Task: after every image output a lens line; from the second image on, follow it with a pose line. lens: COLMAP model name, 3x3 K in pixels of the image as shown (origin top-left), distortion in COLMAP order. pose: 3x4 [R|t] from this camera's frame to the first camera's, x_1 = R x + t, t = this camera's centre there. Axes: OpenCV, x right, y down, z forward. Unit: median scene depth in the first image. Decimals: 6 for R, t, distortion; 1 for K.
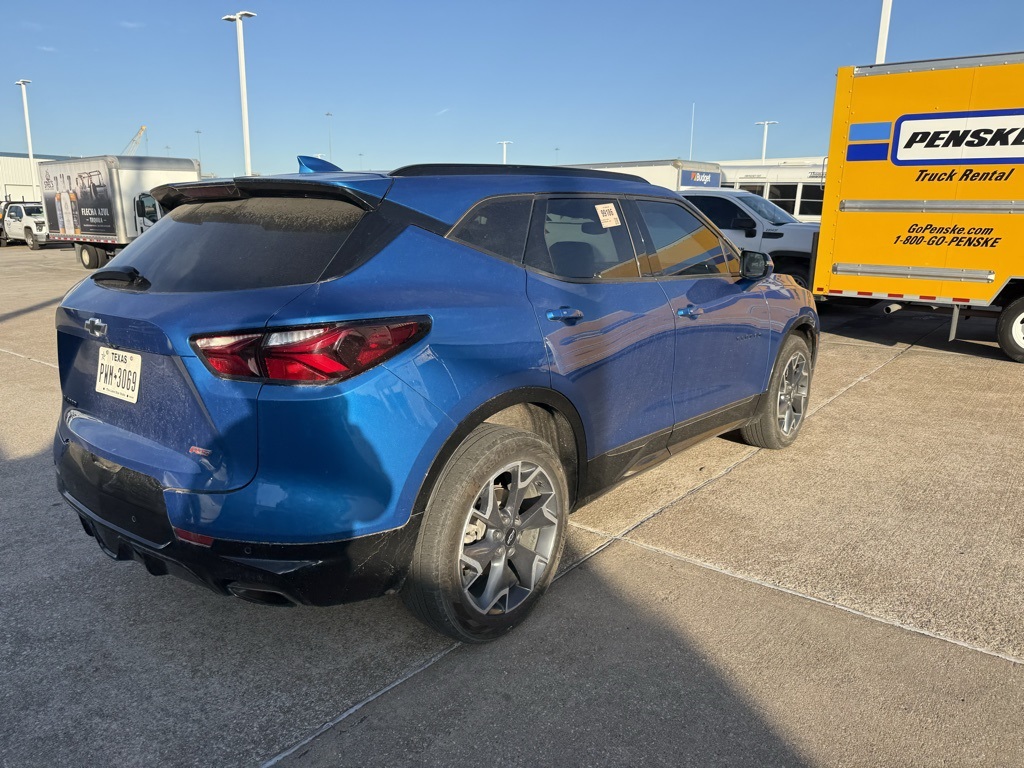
lens RADIAL K [[714.2, 0, 519.7], [0, 714.2, 390.2], [0, 0, 1]] dist [0.020540, -0.033548]
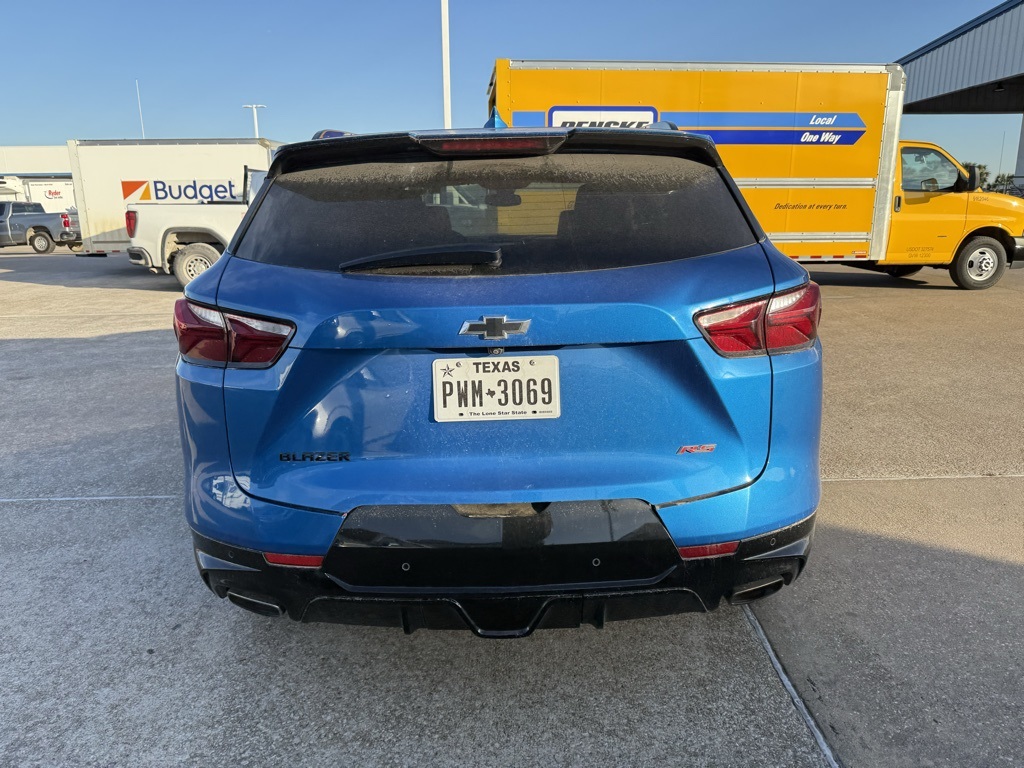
lens RADIAL K [[714.2, 0, 514.8], [0, 714.2, 379.6], [0, 0, 1]] dist [0.020540, -0.033548]
pose [[0.780198, -0.166049, 0.603092, -0.306876], [0.162797, 0.984800, 0.060540, -0.022764], [-0.603978, 0.050948, 0.795371, 0.126088]]
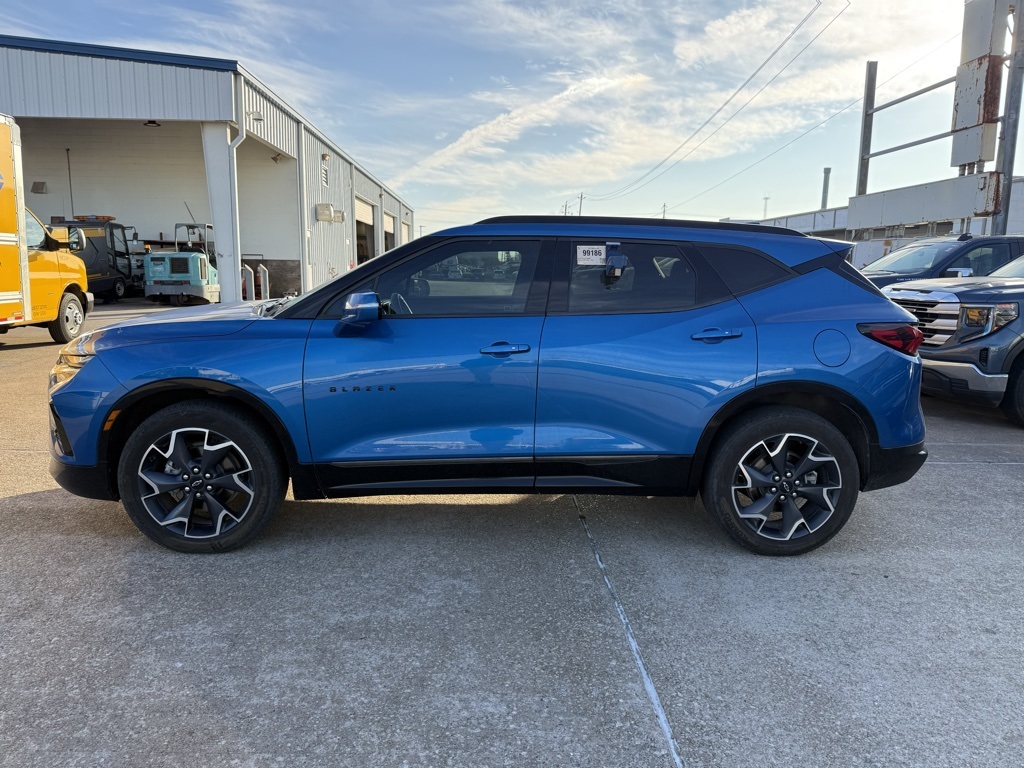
lens RADIAL K [[714.2, 0, 513.3], [0, 714.2, 382.5], [0, 0, 1]] dist [0.020540, -0.033548]
pose [[-0.641855, -0.145052, 0.752982, -0.436925], [0.150674, 0.938948, 0.309313, -0.208355], [-0.751878, 0.311989, -0.580812, 0.889895]]
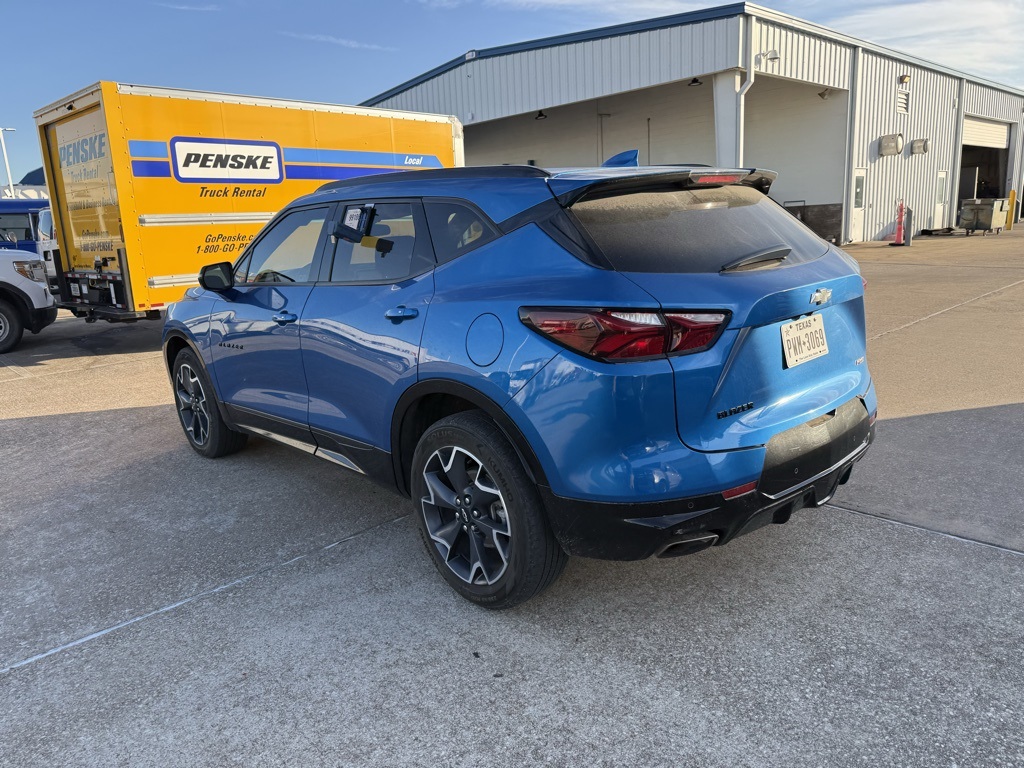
lens RADIAL K [[714.2, 0, 511.1], [0, 714.2, 389.0], [0, 0, 1]] dist [0.020540, -0.033548]
pose [[0.158196, -0.241076, 0.957526, -0.533438], [0.277239, 0.941573, 0.191256, -0.090196], [-0.947688, 0.235207, 0.215789, 0.376572]]
